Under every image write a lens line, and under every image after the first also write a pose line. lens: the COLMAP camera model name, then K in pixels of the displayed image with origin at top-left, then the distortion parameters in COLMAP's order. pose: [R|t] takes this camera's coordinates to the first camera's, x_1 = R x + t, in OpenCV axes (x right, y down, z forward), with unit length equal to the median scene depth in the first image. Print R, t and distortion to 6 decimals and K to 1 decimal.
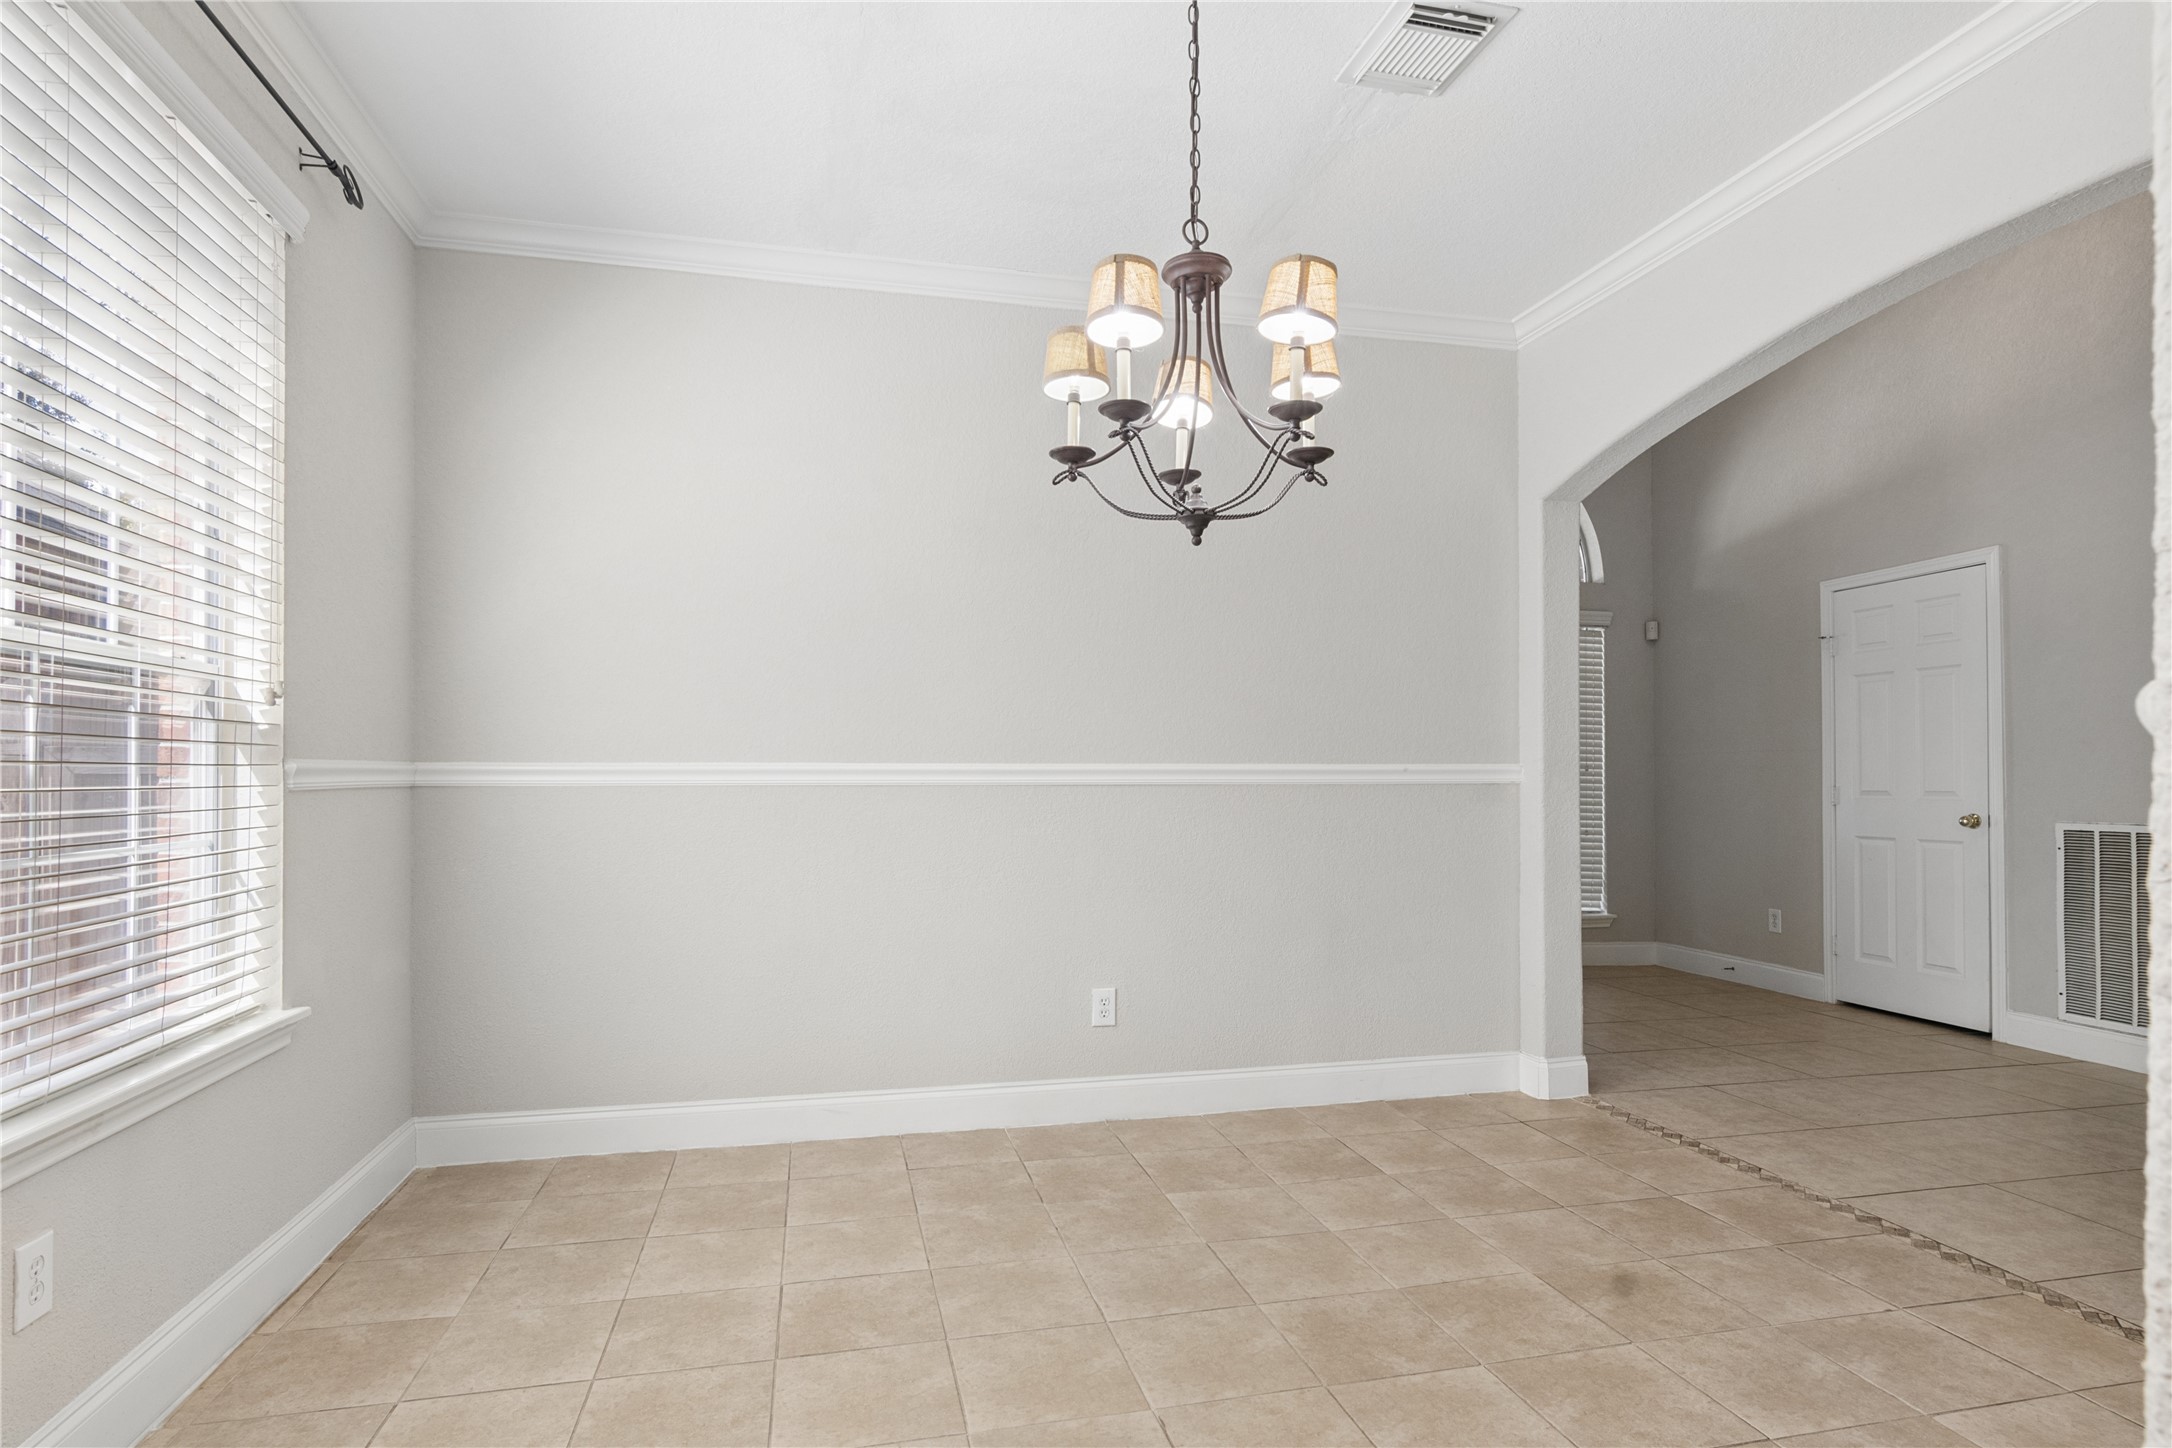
lens RADIAL K [[1116.0, 0, 1078.6], [0, 1116.0, 769.6], [0, 0, 1]] dist [0.000655, -0.000057]
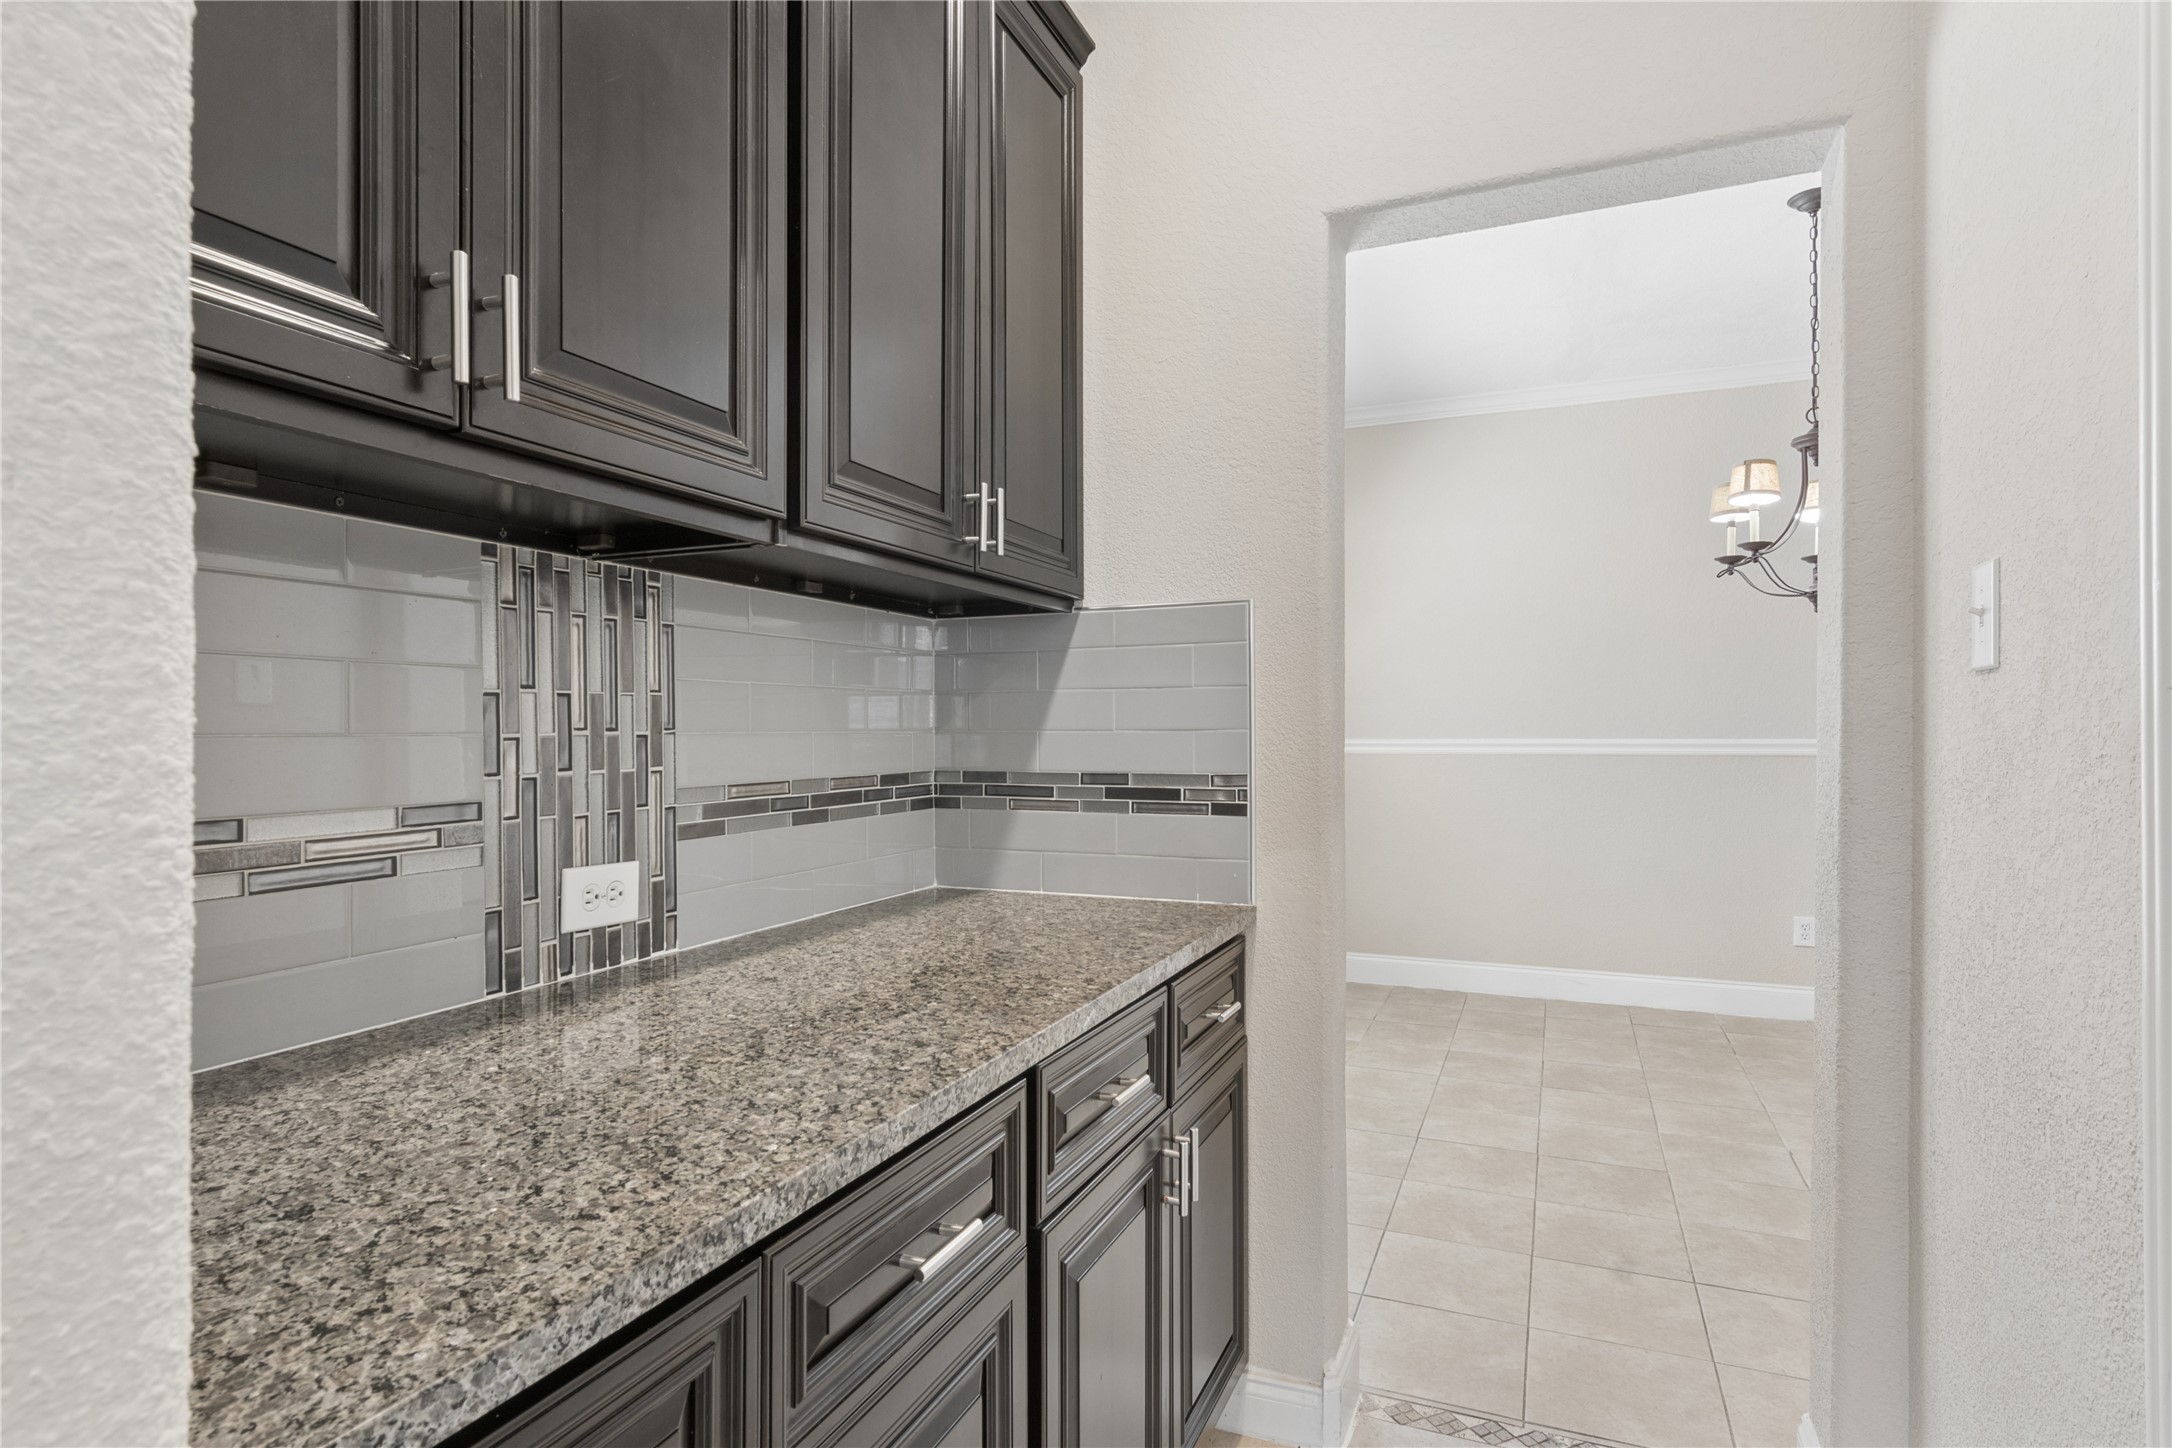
lens RADIAL K [[1116.0, 0, 1083.1], [0, 1116.0, 729.7], [0, 0, 1]] dist [0.000655, -0.000057]
pose [[0.806203, -0.002596, -0.591633, 0.136399], [0.005950, 0.999975, 0.003721, -0.030701], [0.591609, -0.006520, 0.806199, -0.609262]]
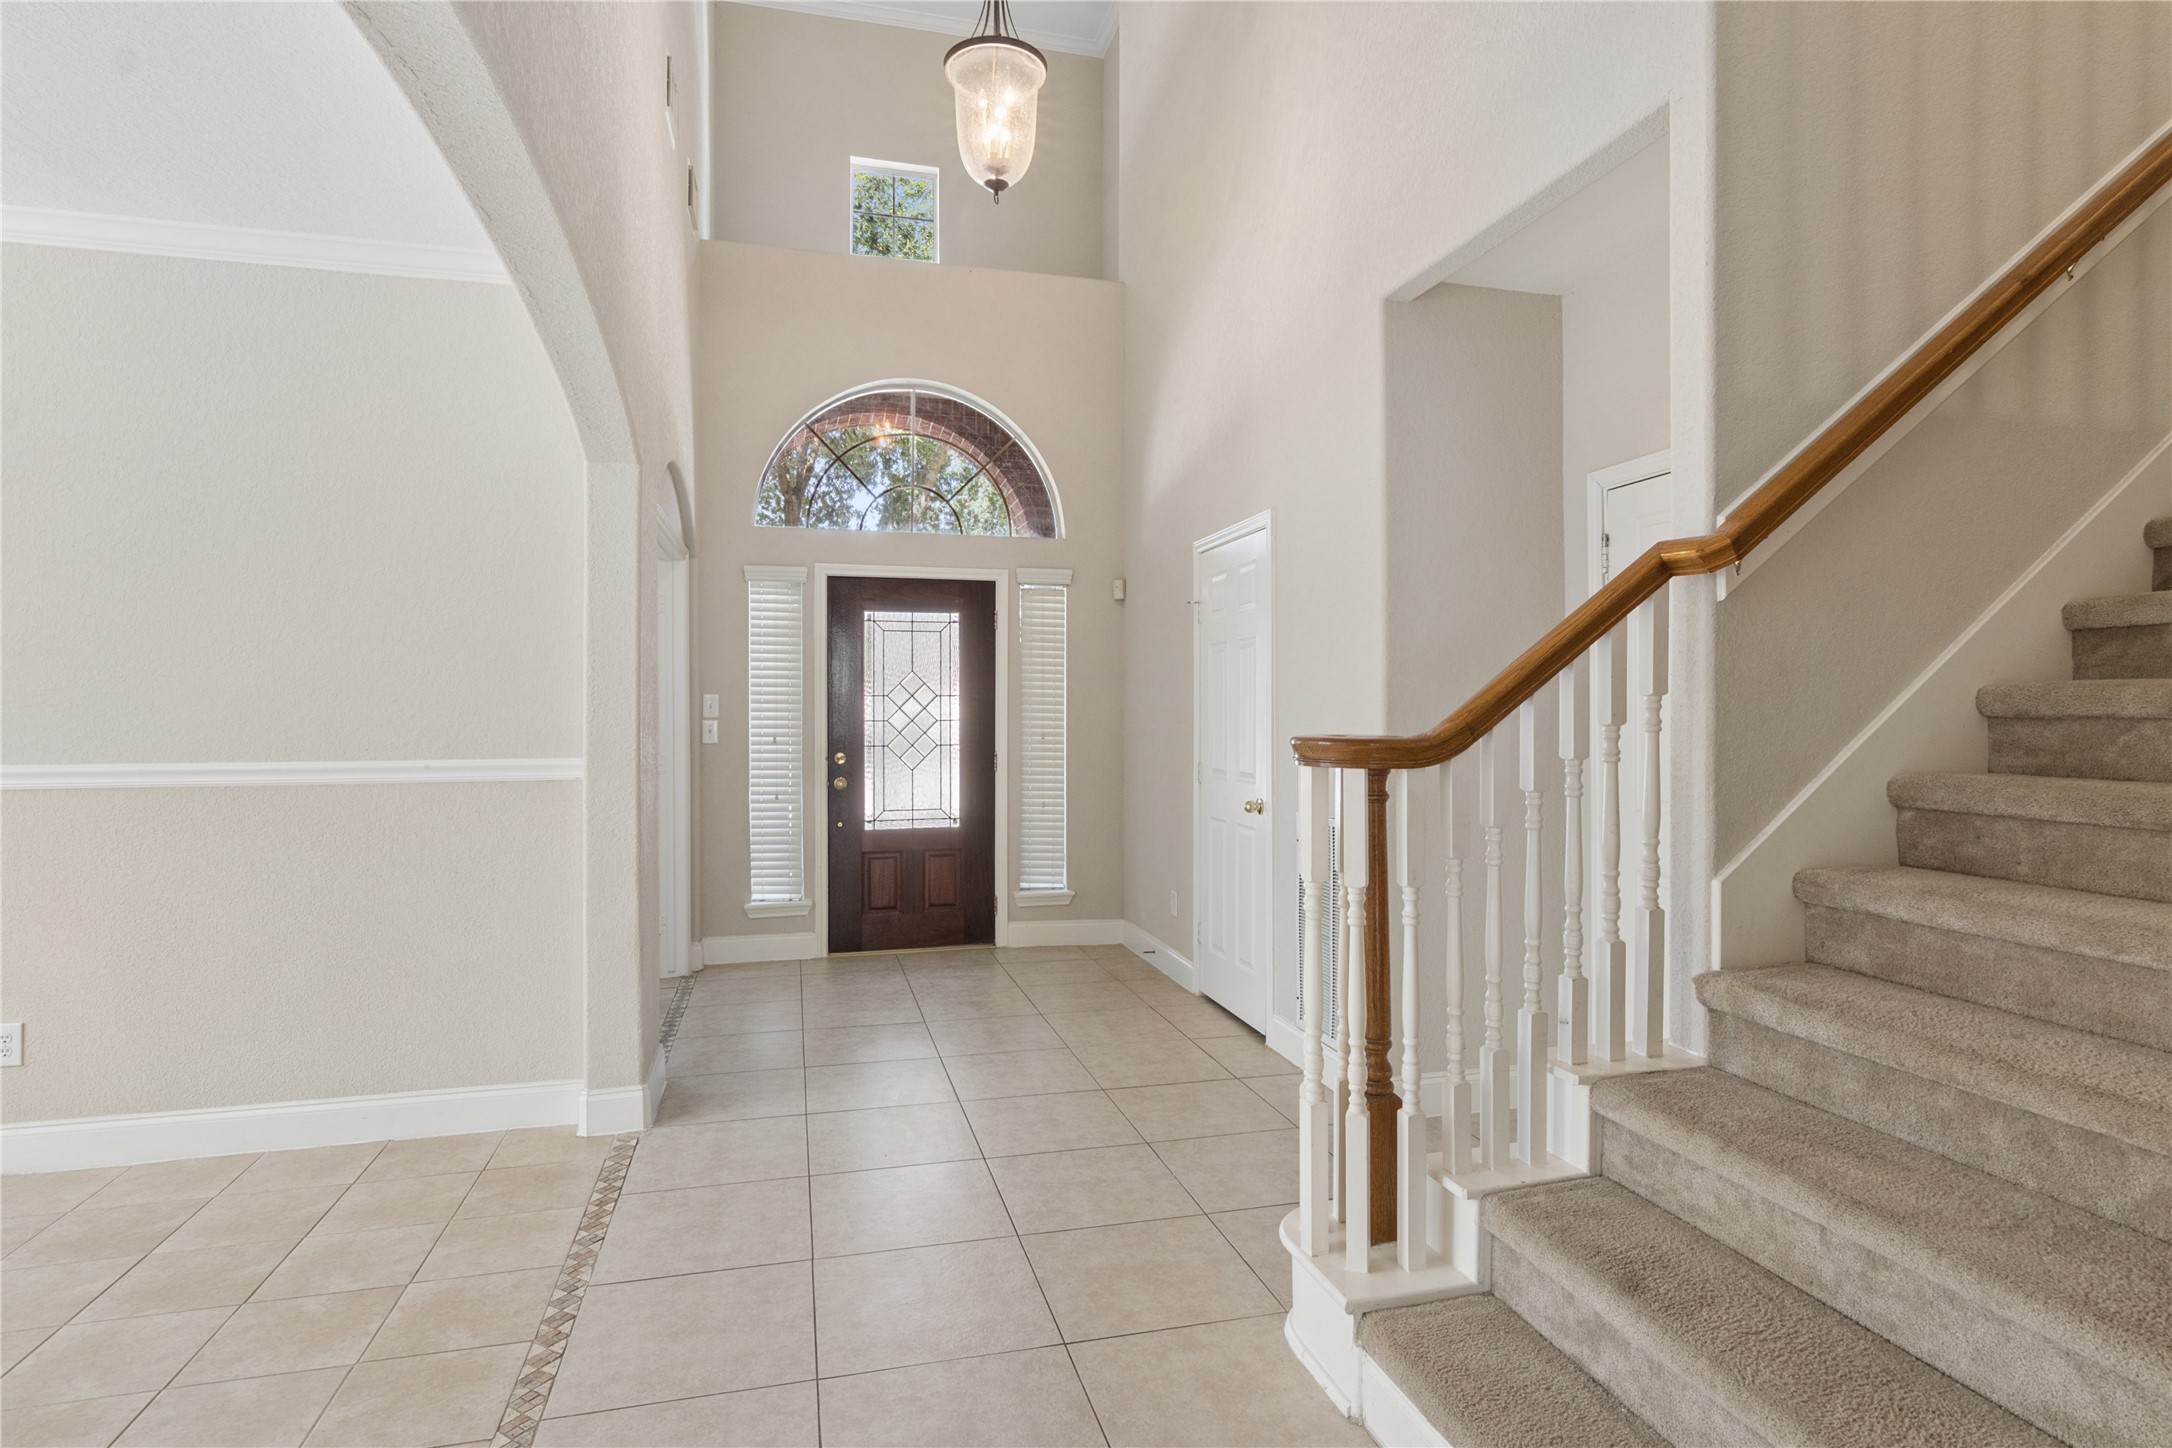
lens RADIAL K [[1116.0, 0, 1084.7], [0, 1116.0, 719.0], [0, 0, 1]] dist [0.000655, -0.000057]
pose [[0.999657, -0.001881, 0.026139, 1.027083], [0.001491, 0.999887, 0.014935, -0.065559], [-0.026164, -0.014891, 0.999547, 0.131529]]
